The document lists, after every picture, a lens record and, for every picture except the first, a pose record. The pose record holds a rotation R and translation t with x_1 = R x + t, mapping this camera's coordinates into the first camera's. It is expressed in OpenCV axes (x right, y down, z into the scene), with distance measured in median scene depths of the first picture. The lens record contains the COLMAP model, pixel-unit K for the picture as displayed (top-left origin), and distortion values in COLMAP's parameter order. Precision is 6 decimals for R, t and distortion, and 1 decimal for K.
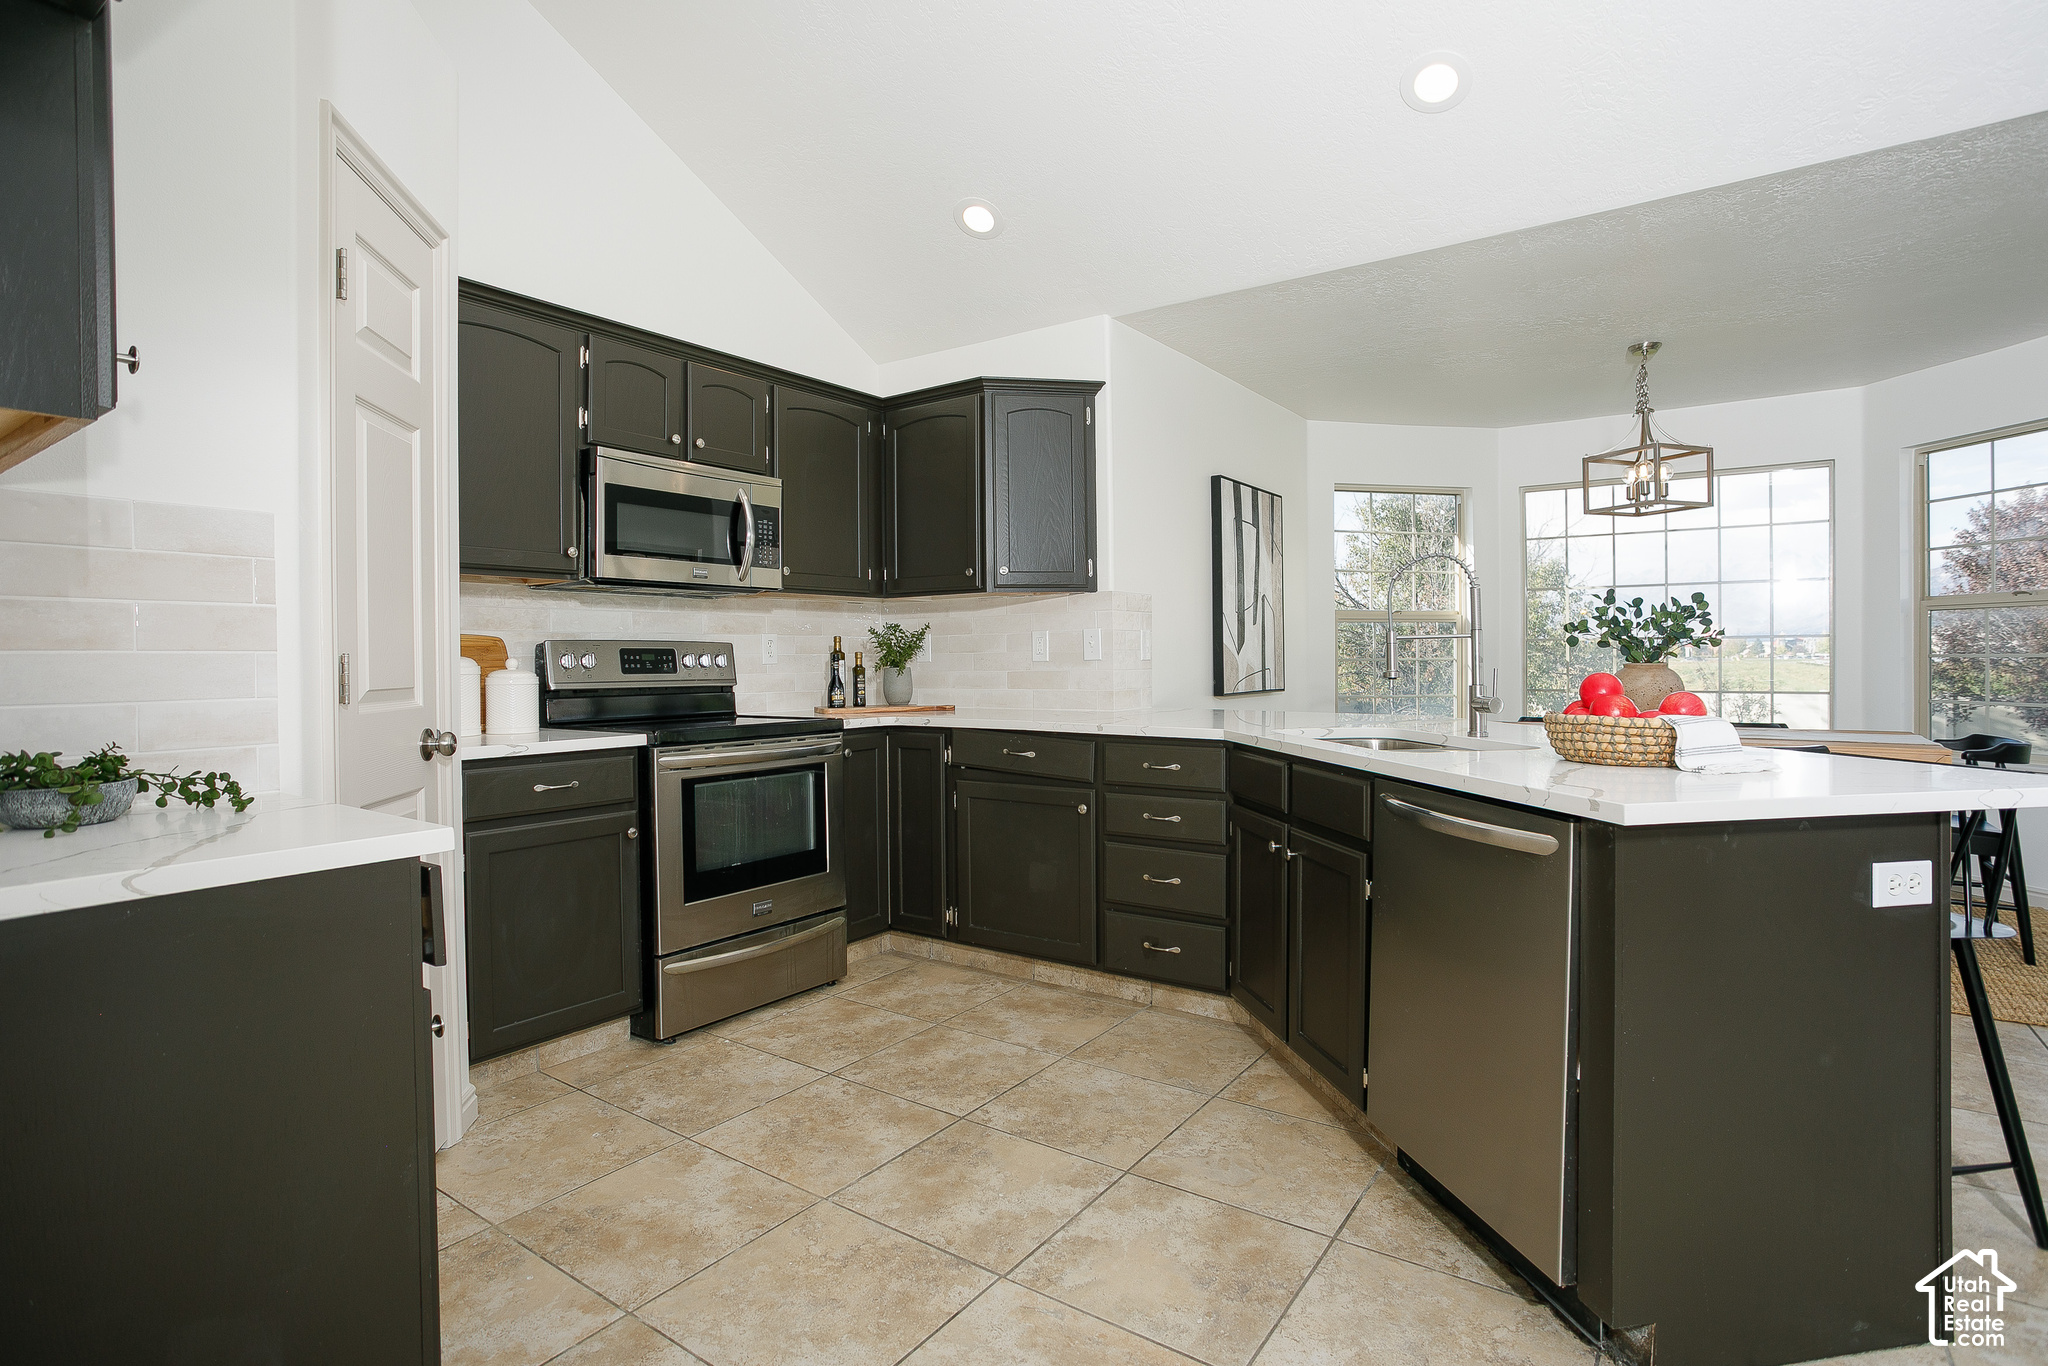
lens RADIAL K [[1019.3, 0, 1037.8], [0, 1019.3, 666.0], [0, 0, 1]] dist [-0.032315, 0.000611]
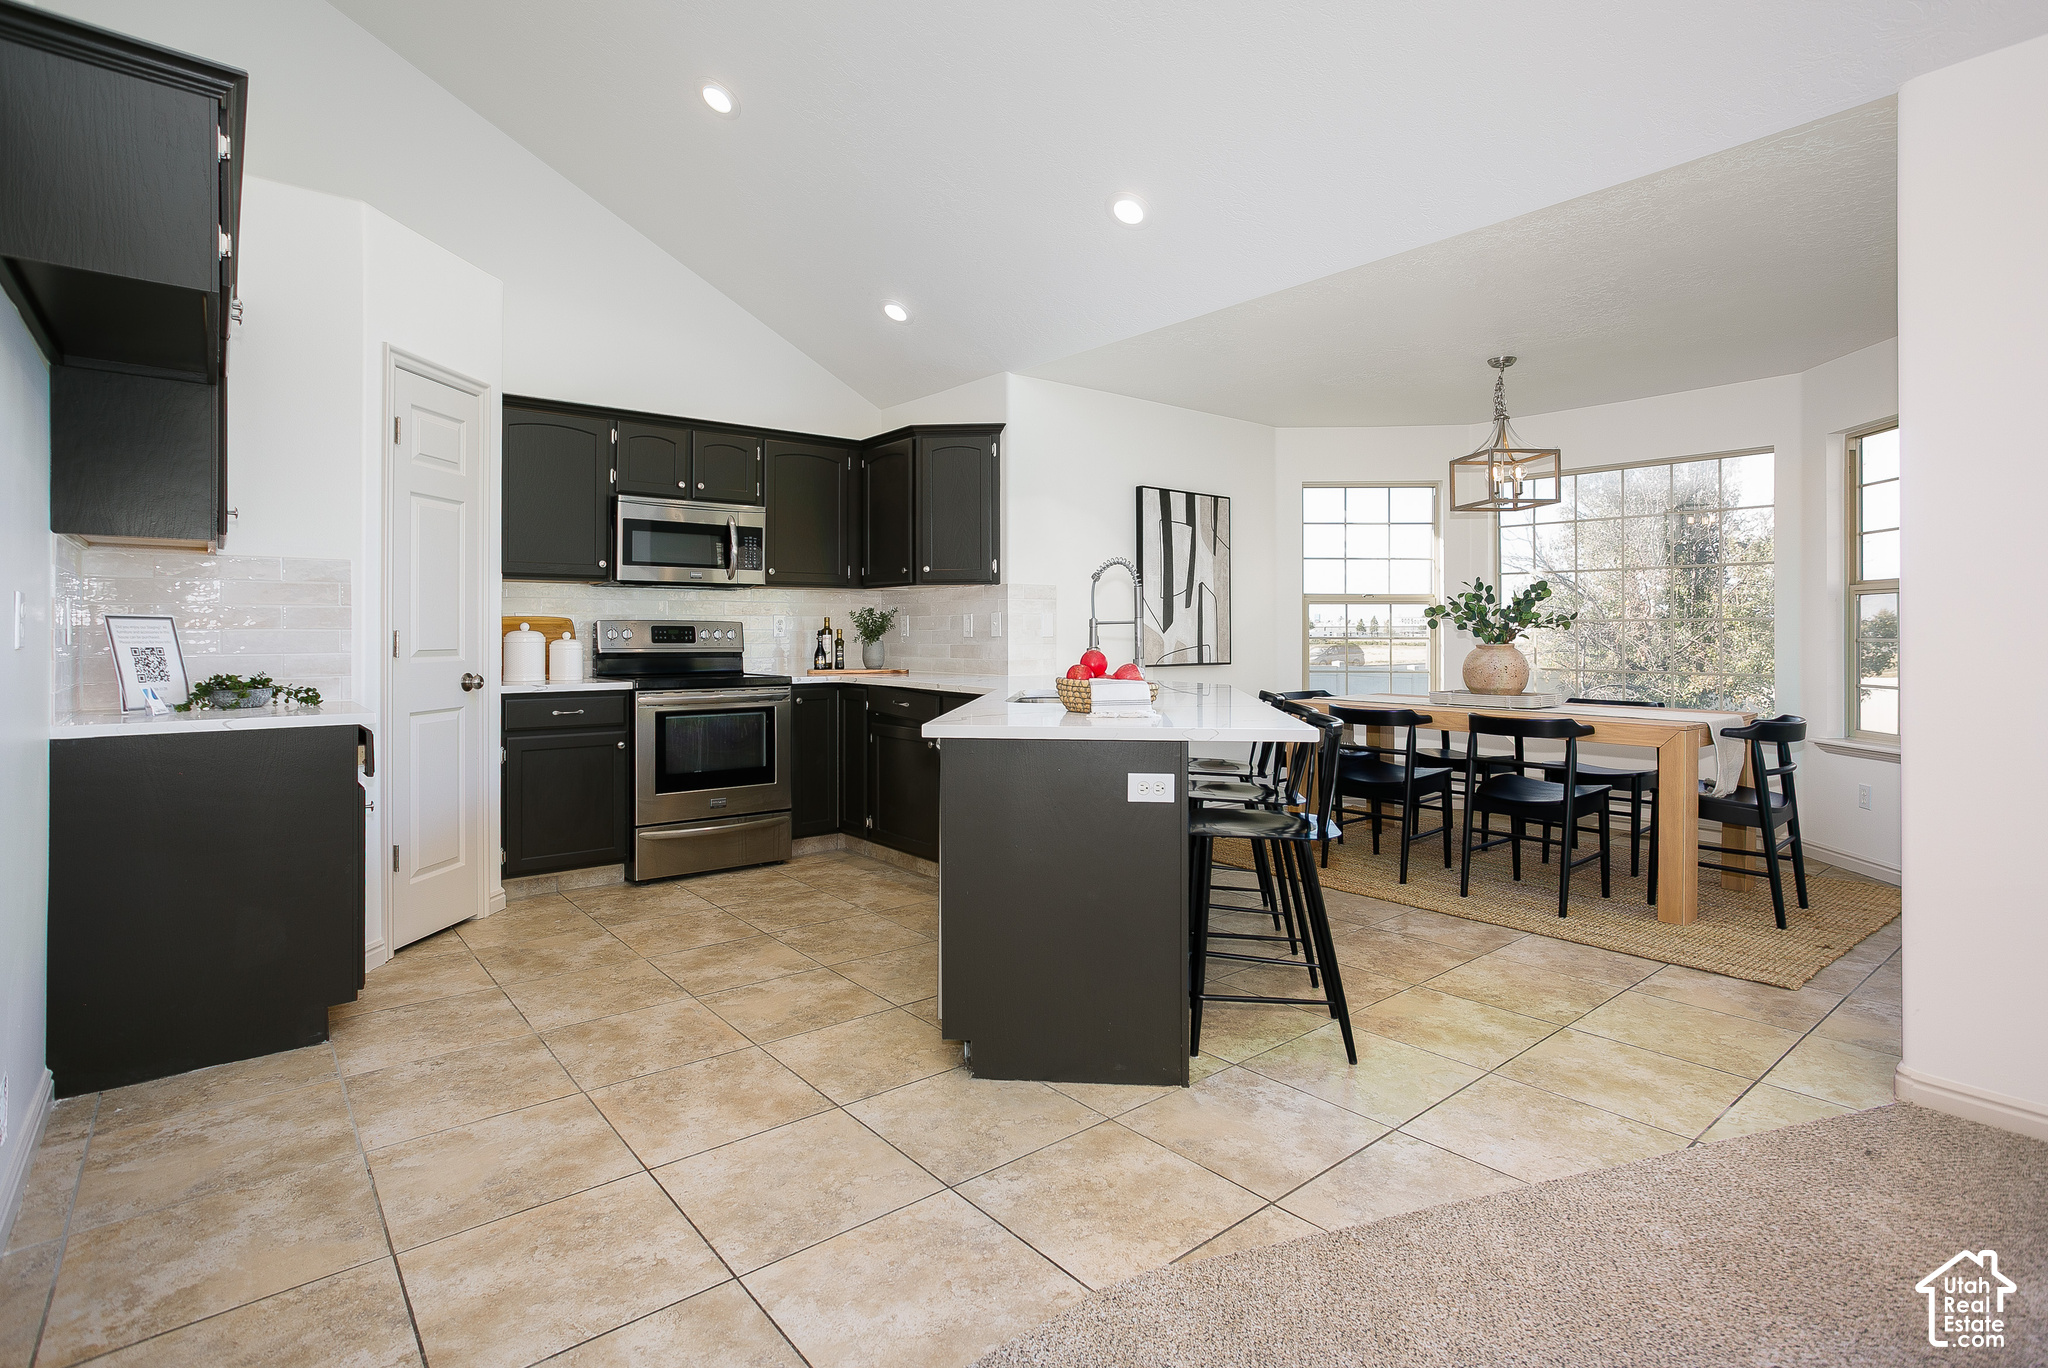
lens RADIAL K [[1000.5, 0, 1032.5], [0, 1000.5, 624.1], [0, 0, 1]] dist [-0.020130, 0.000472]
pose [[0.964128, 0.006387, -0.265360, 0.493857], [-0.010267, 0.999860, -0.013238, -0.006078], [0.265238, 0.015488, 0.964059, -0.250428]]
